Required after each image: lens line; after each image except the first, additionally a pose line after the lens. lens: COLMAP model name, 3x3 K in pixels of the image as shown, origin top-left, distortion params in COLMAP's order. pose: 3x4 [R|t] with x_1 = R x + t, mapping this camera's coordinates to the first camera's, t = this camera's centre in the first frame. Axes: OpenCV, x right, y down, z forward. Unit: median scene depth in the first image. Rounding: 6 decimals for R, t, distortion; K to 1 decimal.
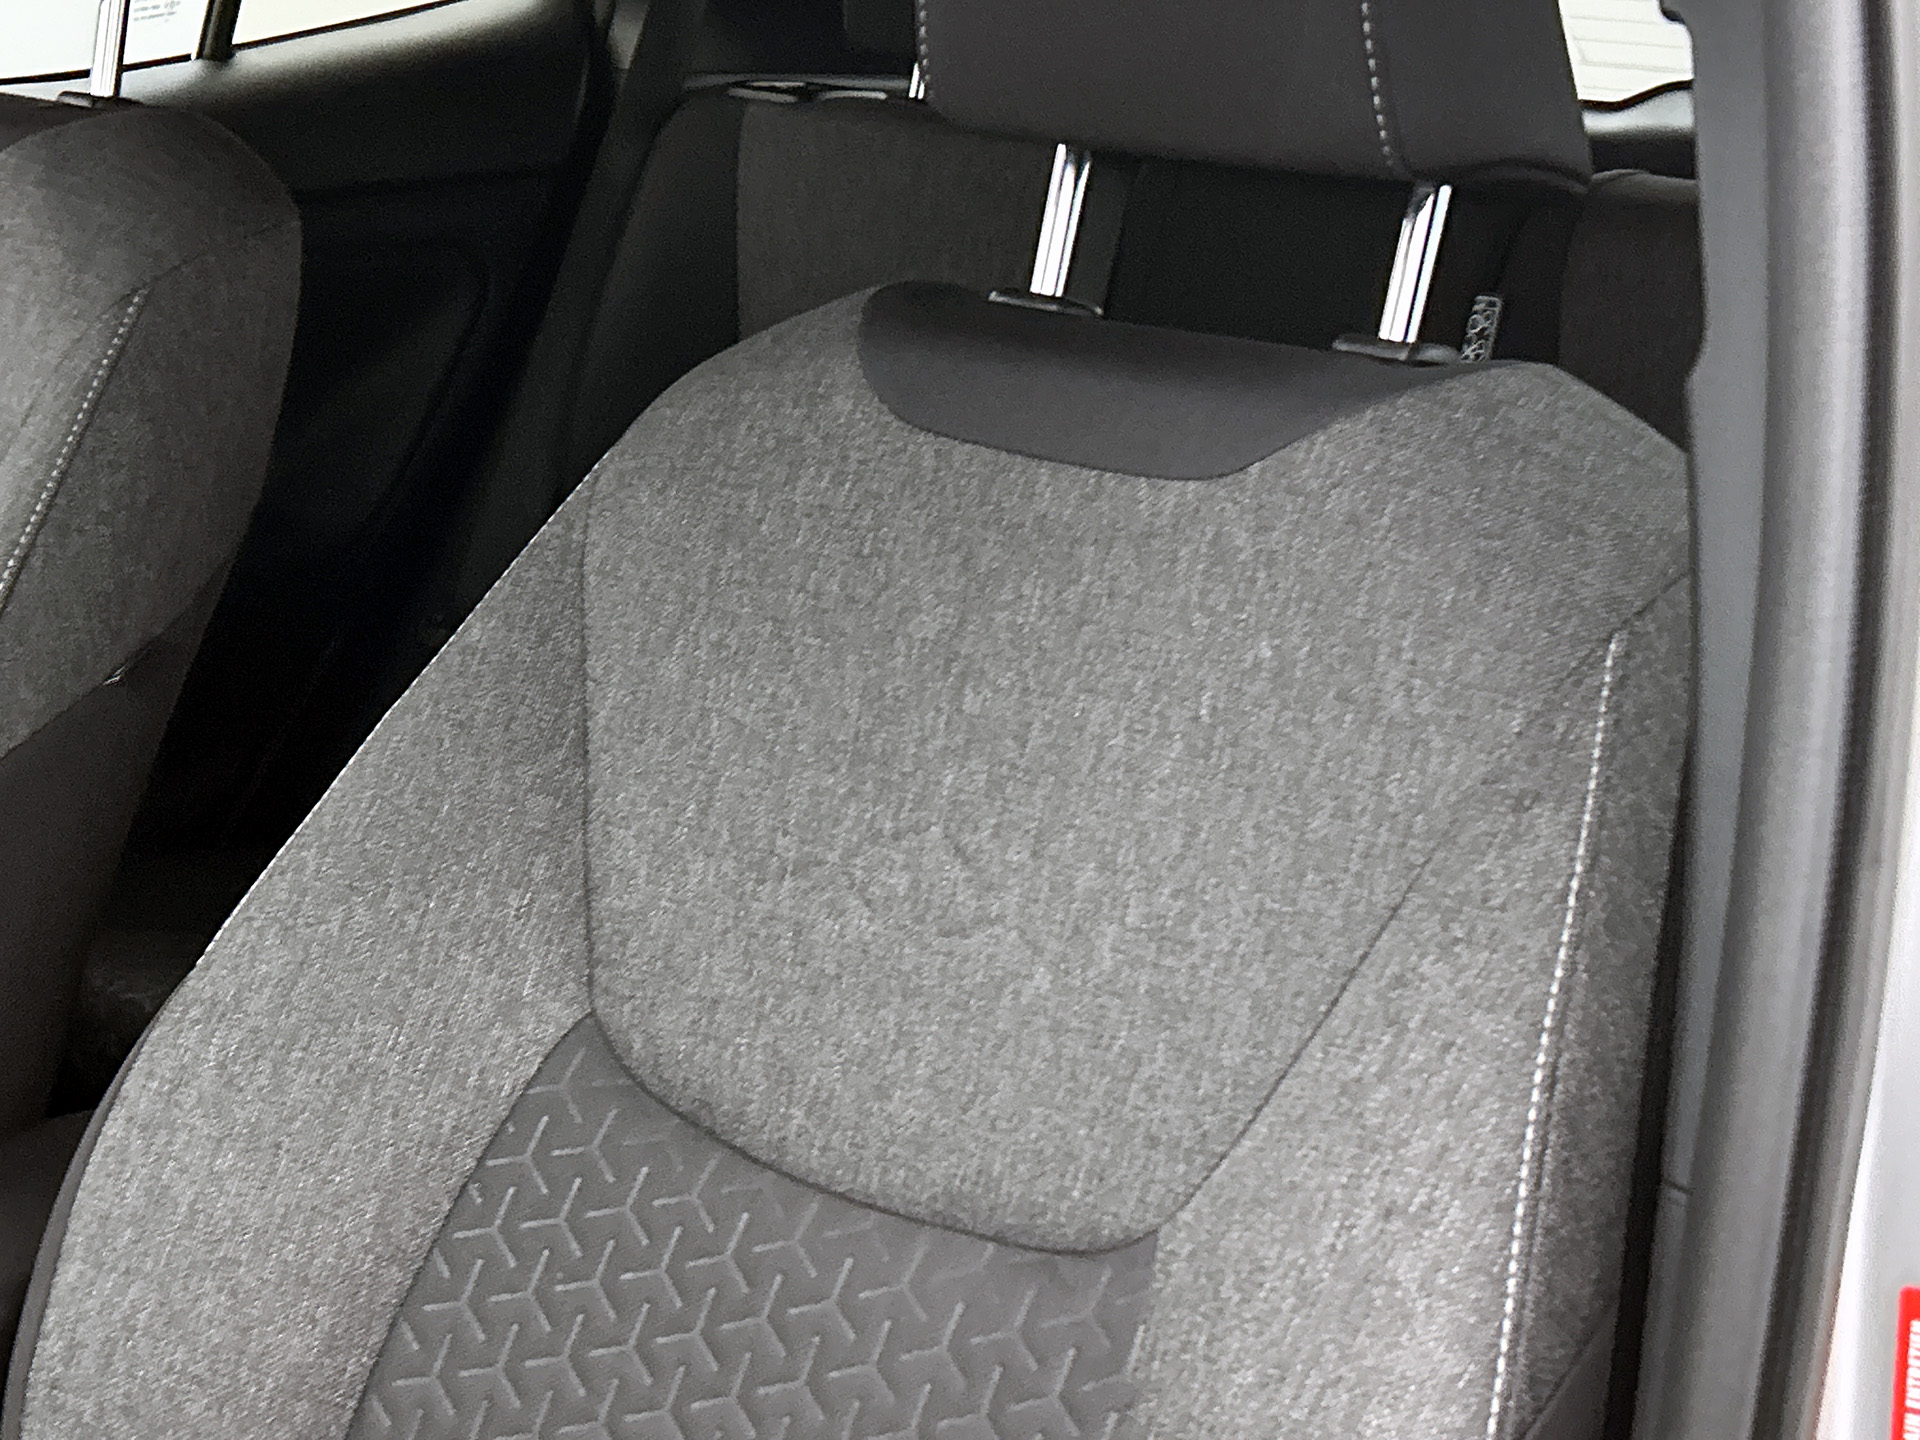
lens RADIAL K [[2643.6, 0, 923.2], [0, 2643.6, 715.7], [0, 0, 1]] dist [0.313763, -1.209934]
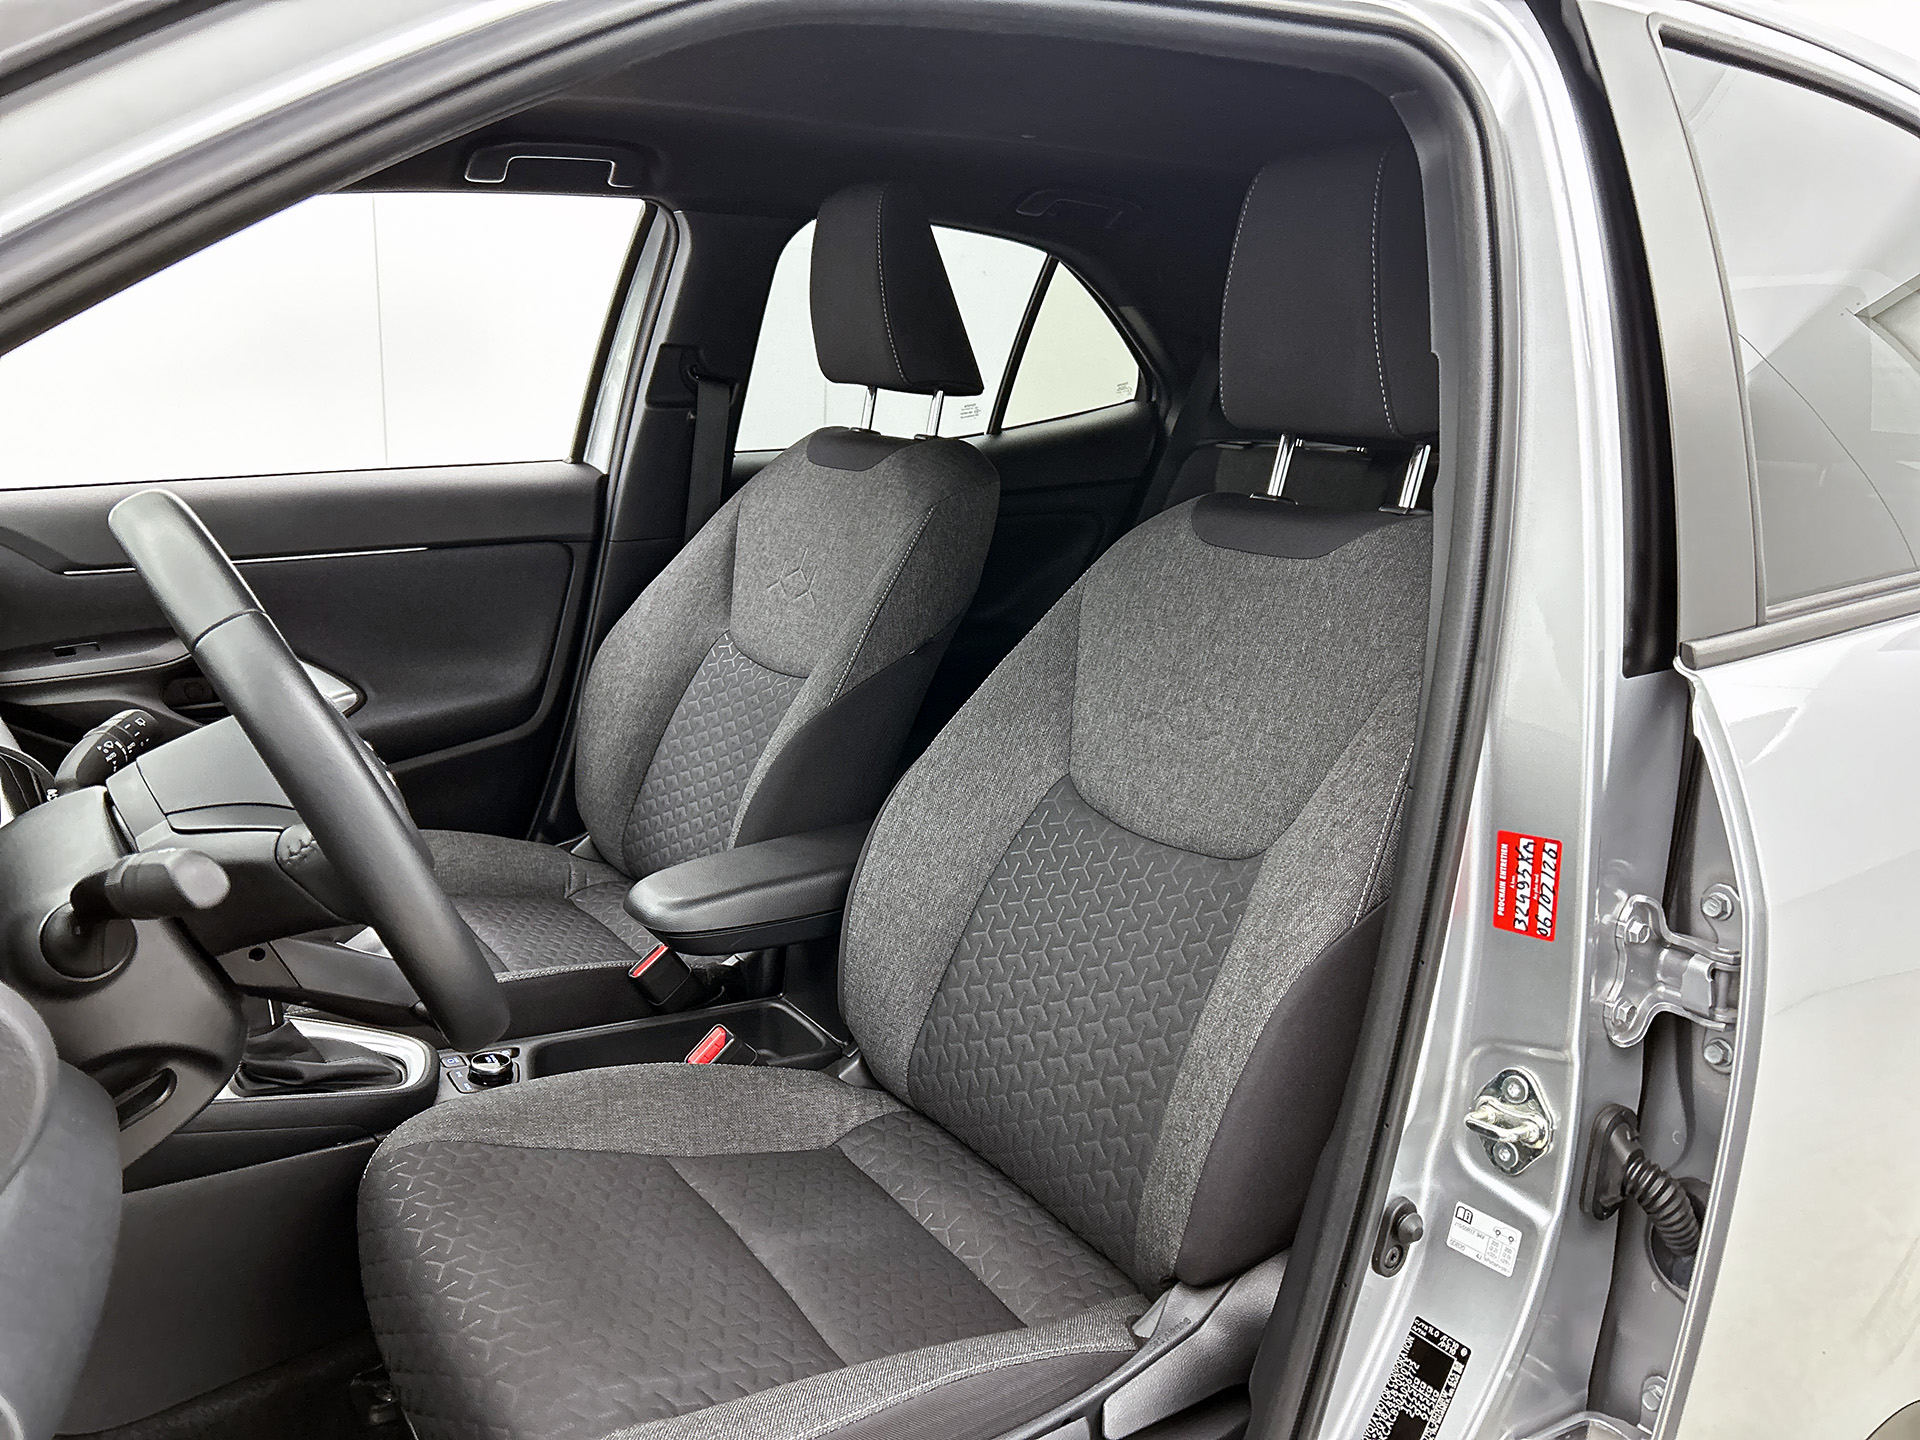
lens RADIAL K [[1467.7, 0, 955.8], [0, 1467.7, 715.0], [0, 0, 1]] dist [0.074453, -0.106991]
pose [[0.946963, 0.041533, -0.318646, 0.224542], [-0.067533, 0.995189, -0.070980, 0.168518], [0.314165, 0.088734, 0.945212, -0.371251]]
